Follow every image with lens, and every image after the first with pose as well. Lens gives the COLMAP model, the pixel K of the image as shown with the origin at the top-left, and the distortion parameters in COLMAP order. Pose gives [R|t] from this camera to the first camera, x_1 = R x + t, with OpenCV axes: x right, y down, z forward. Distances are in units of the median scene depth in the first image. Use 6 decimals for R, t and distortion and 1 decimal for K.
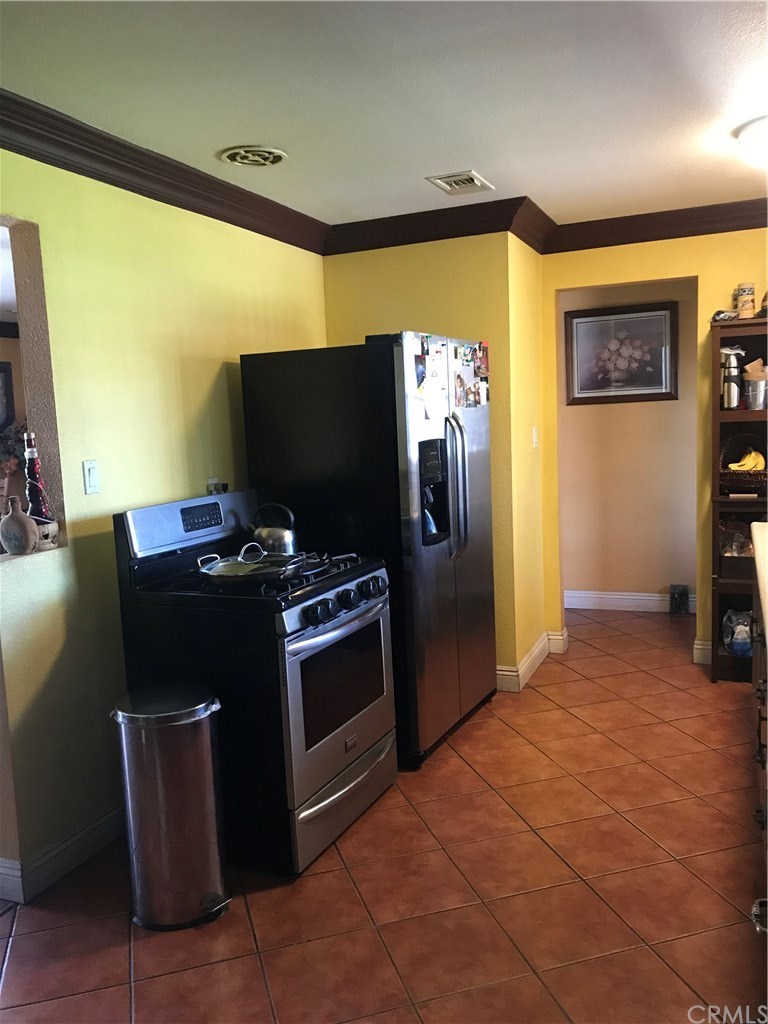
lens RADIAL K [[851.0, 0, 384.0], [0, 851.0, 512.0], [0, 0, 1]] dist [0.036583, -0.000325]
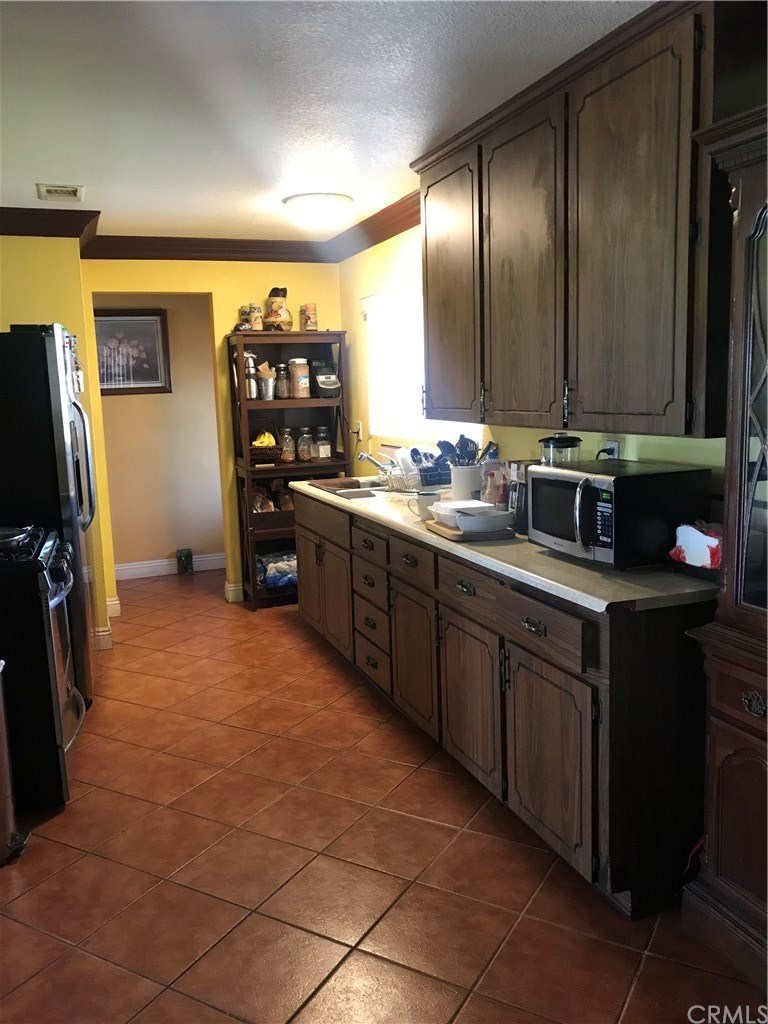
lens RADIAL K [[851.0, 0, 384.0], [0, 851.0, 512.0], [0, 0, 1]] dist [0.036583, -0.000325]
pose [[0.731723, -0.081402, 0.676724, -0.338952], [0.081191, 0.996183, 0.032039, 0.025403], [-0.676749, 0.031500, 0.735539, -0.083420]]
